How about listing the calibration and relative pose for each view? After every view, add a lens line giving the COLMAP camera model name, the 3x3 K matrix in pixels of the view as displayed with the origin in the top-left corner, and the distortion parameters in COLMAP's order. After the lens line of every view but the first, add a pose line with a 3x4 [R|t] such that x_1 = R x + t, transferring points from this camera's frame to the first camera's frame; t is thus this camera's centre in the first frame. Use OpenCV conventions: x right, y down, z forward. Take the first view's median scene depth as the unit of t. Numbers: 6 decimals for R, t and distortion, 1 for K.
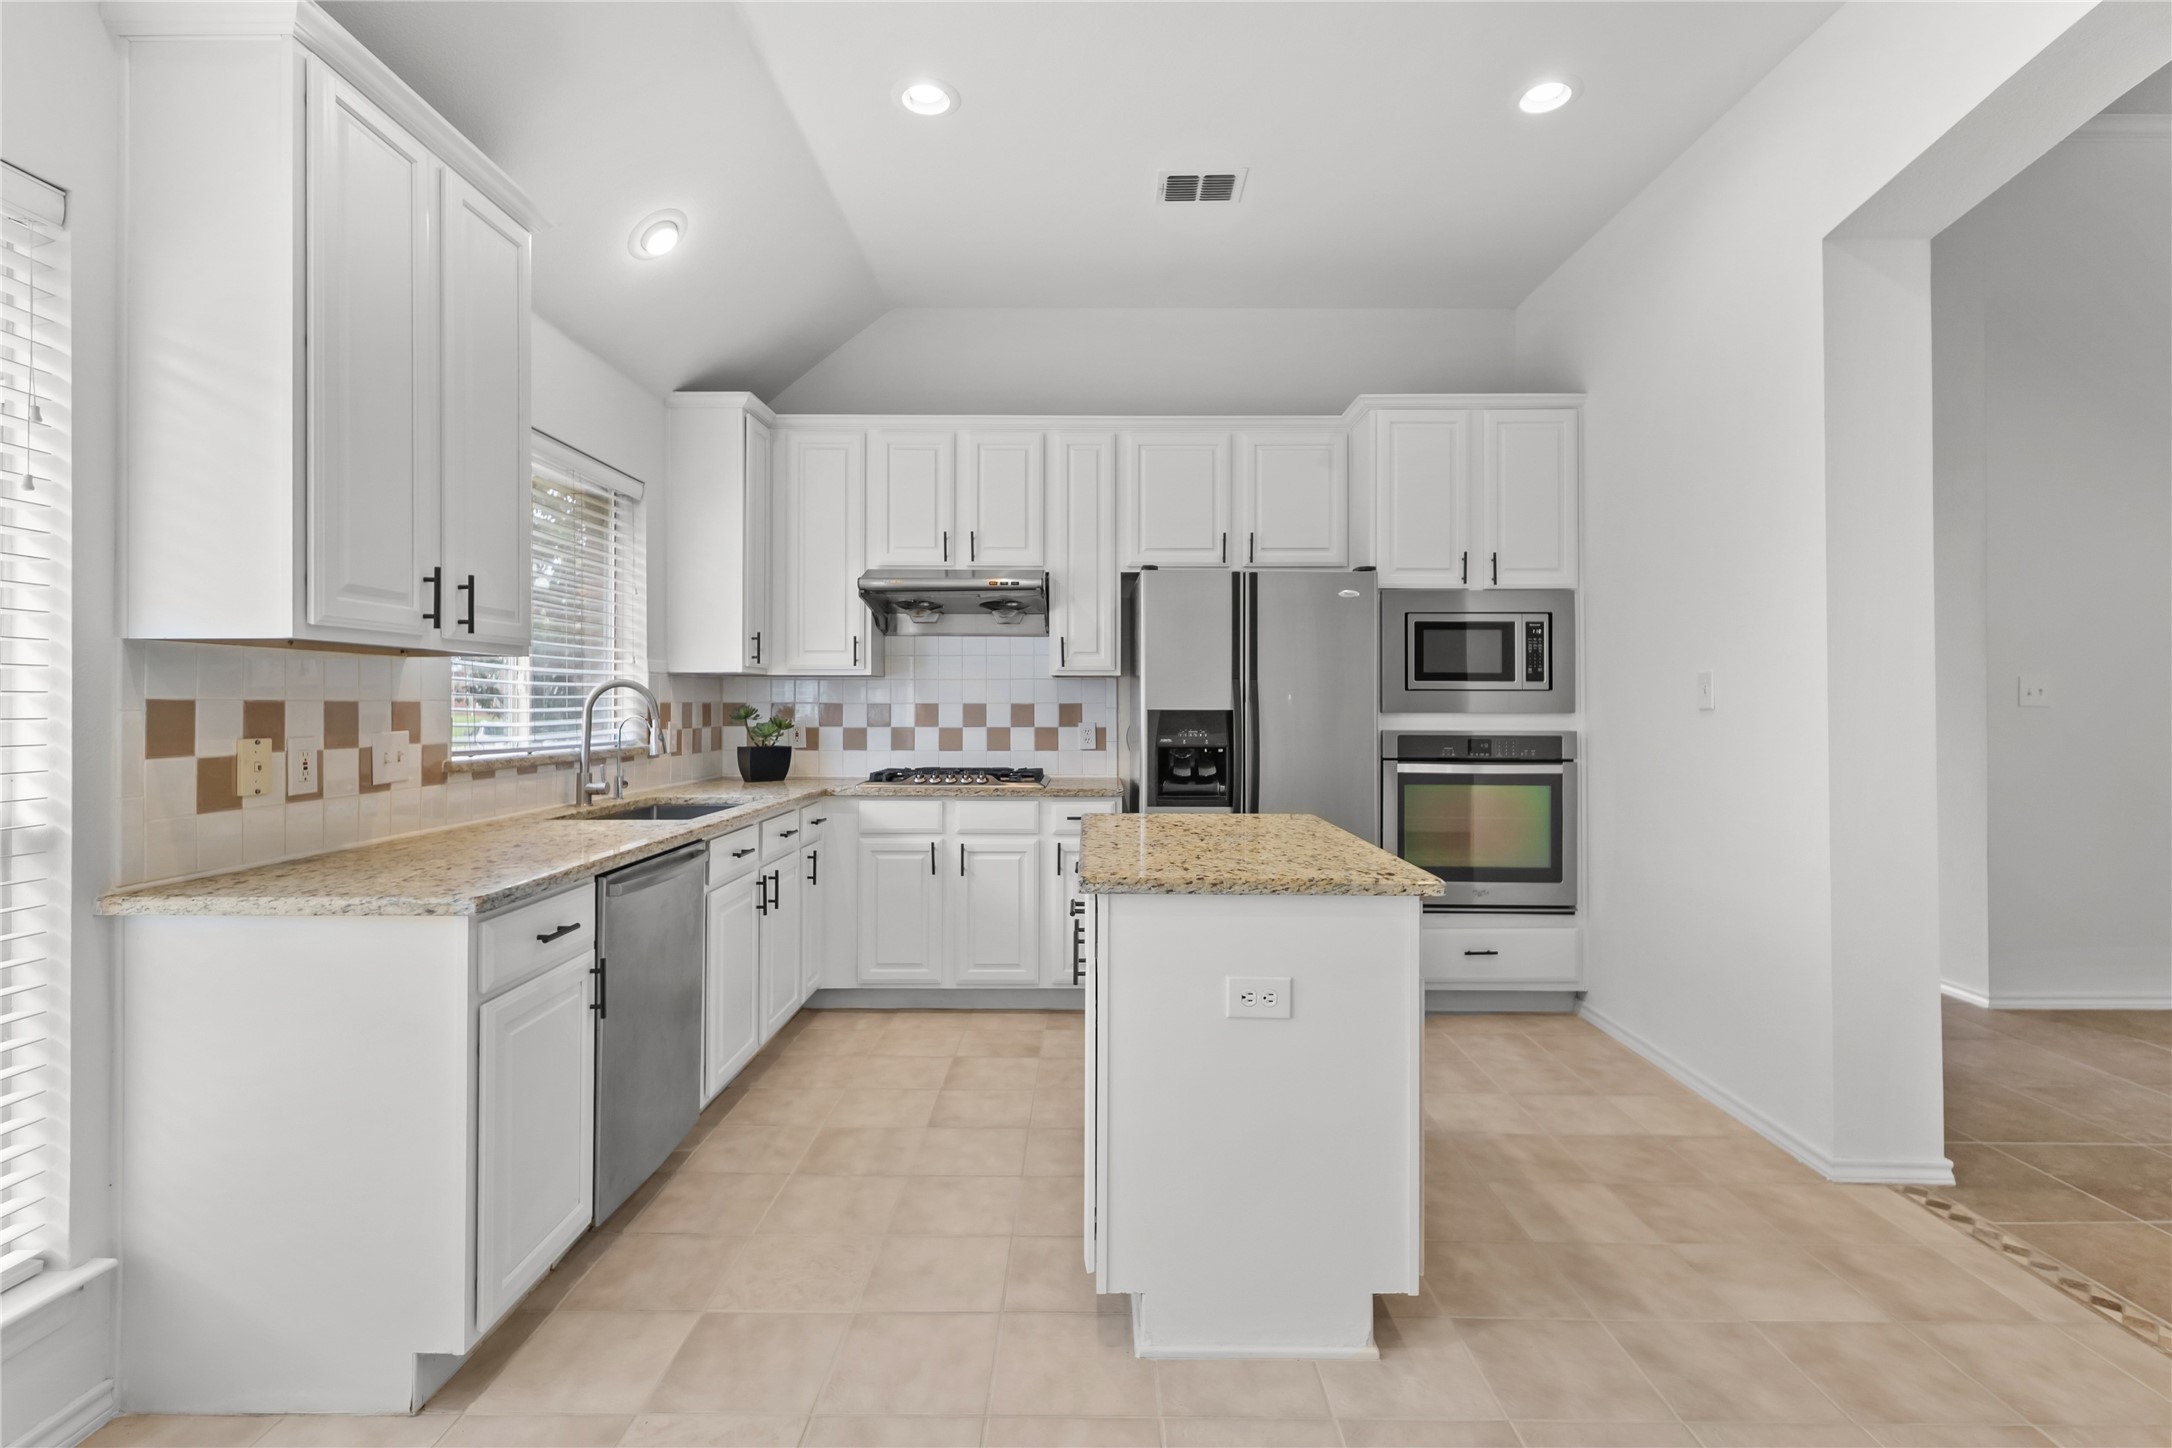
lens RADIAL K [[1022.4, 0, 1081.4], [0, 1022.4, 699.2], [0, 0, 1]] dist [0.020014, -0.009916]
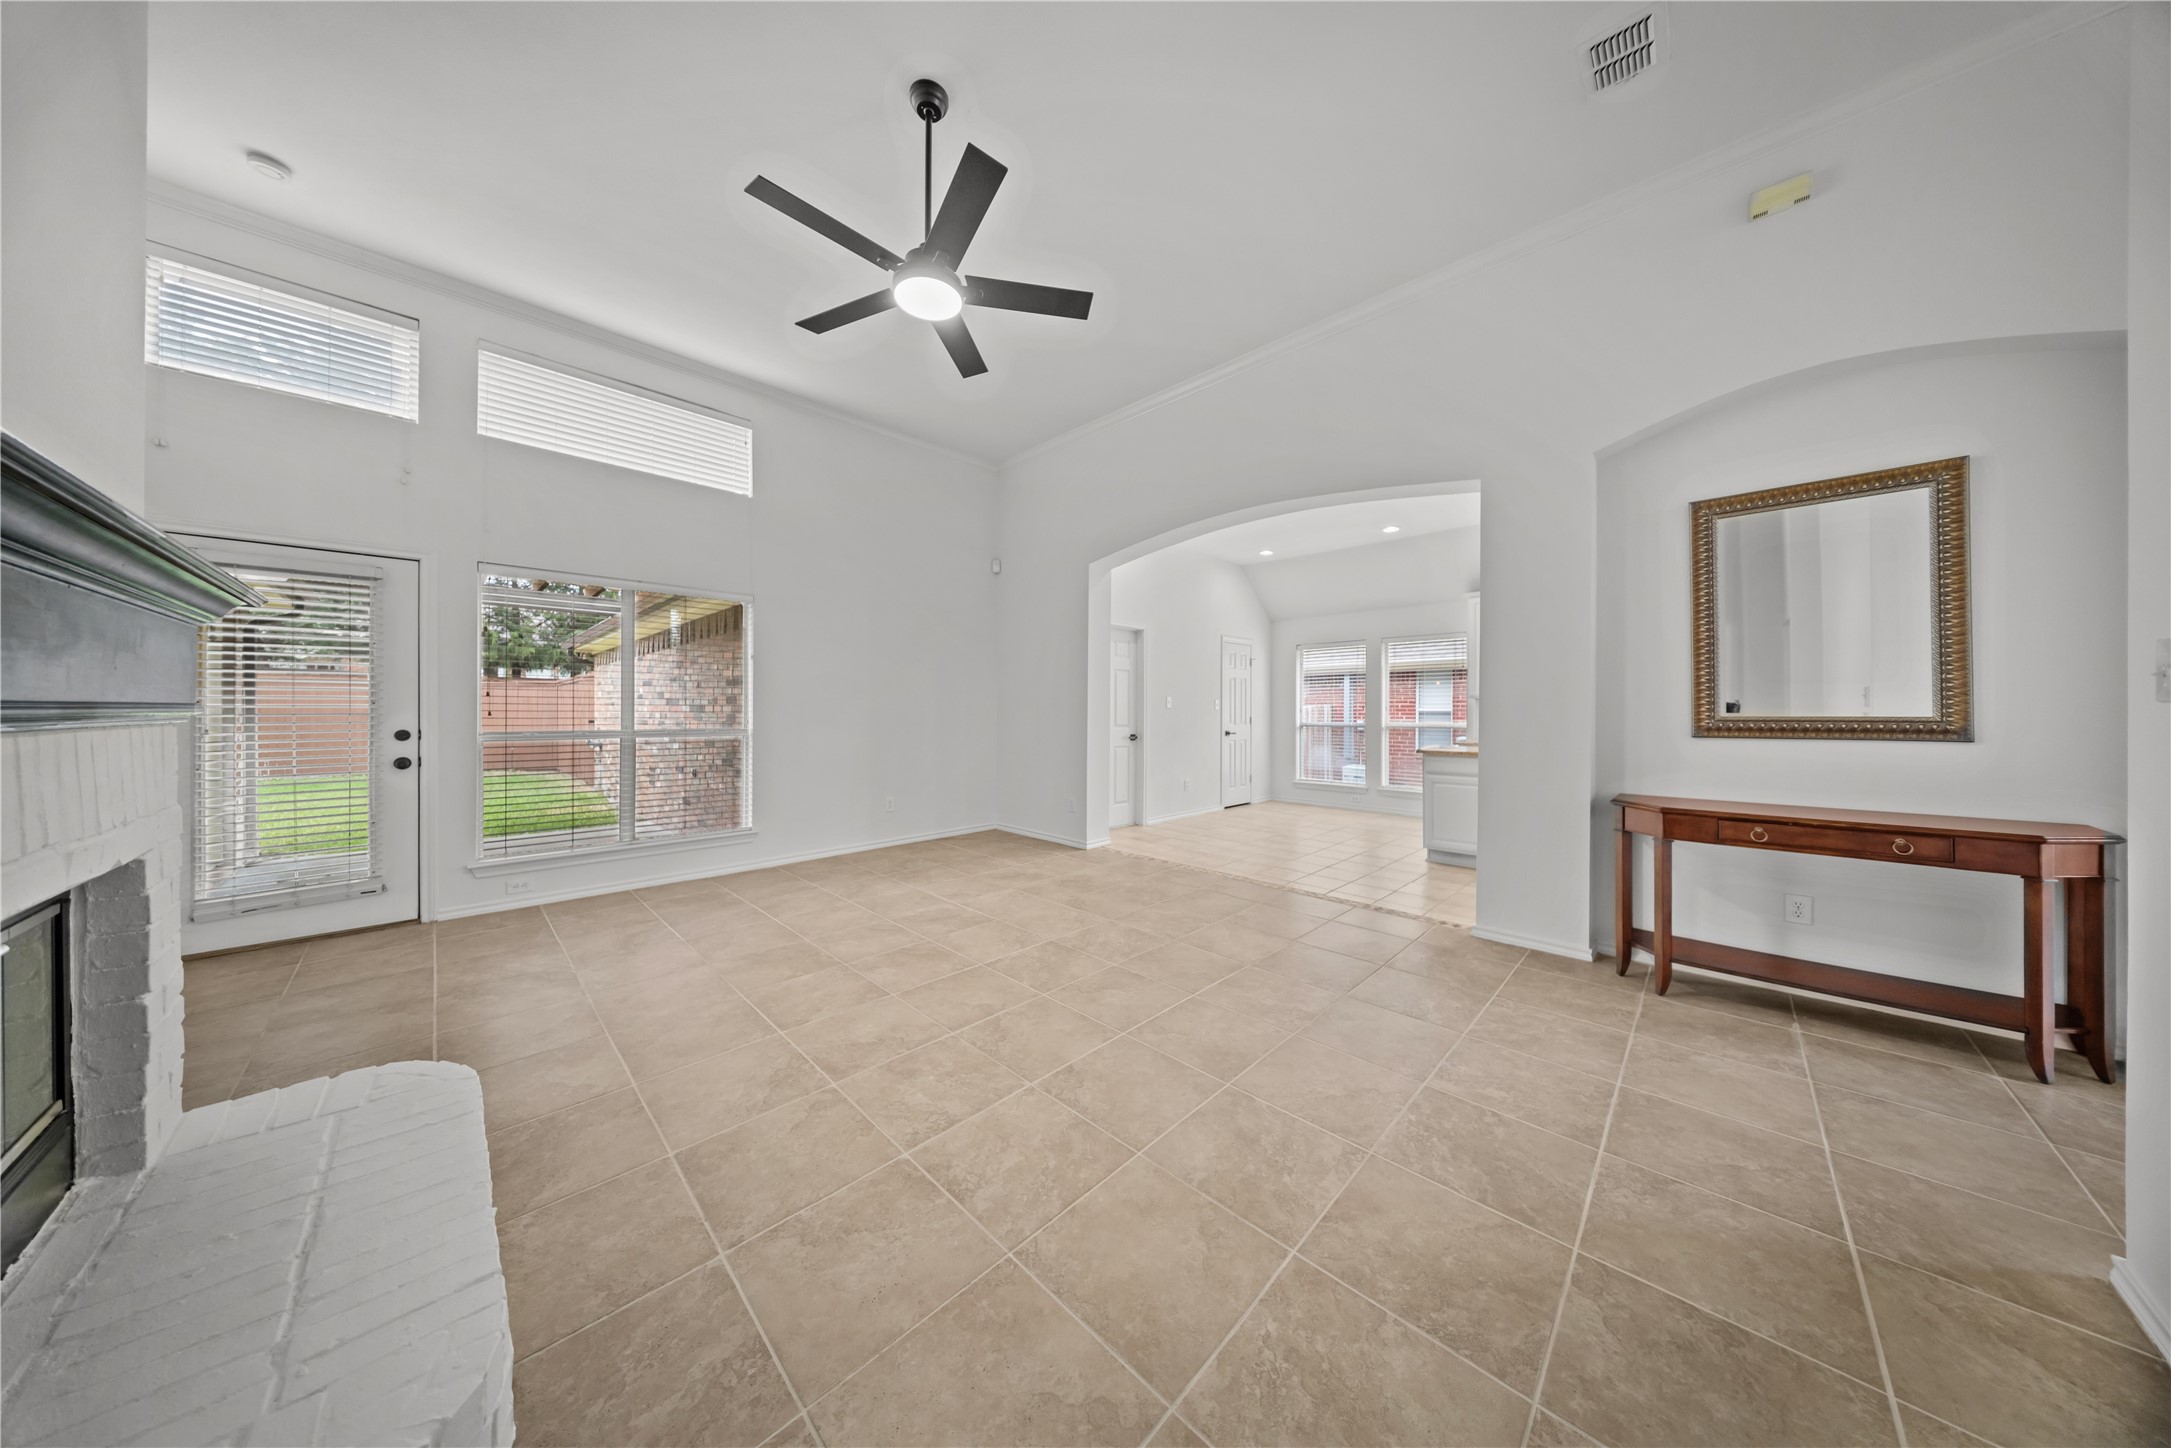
lens RADIAL K [[636.6, 0, 1091.2], [0, 636.6, 716.2], [0, 0, 1]] dist [0.000436, -0.001795]
pose [[-0.686857, 0.006148, -0.726767, 1.615370], [0.000278, 0.999966, 0.008196, 0.004315], [0.726793, 0.005427, -0.686835, 0.920125]]
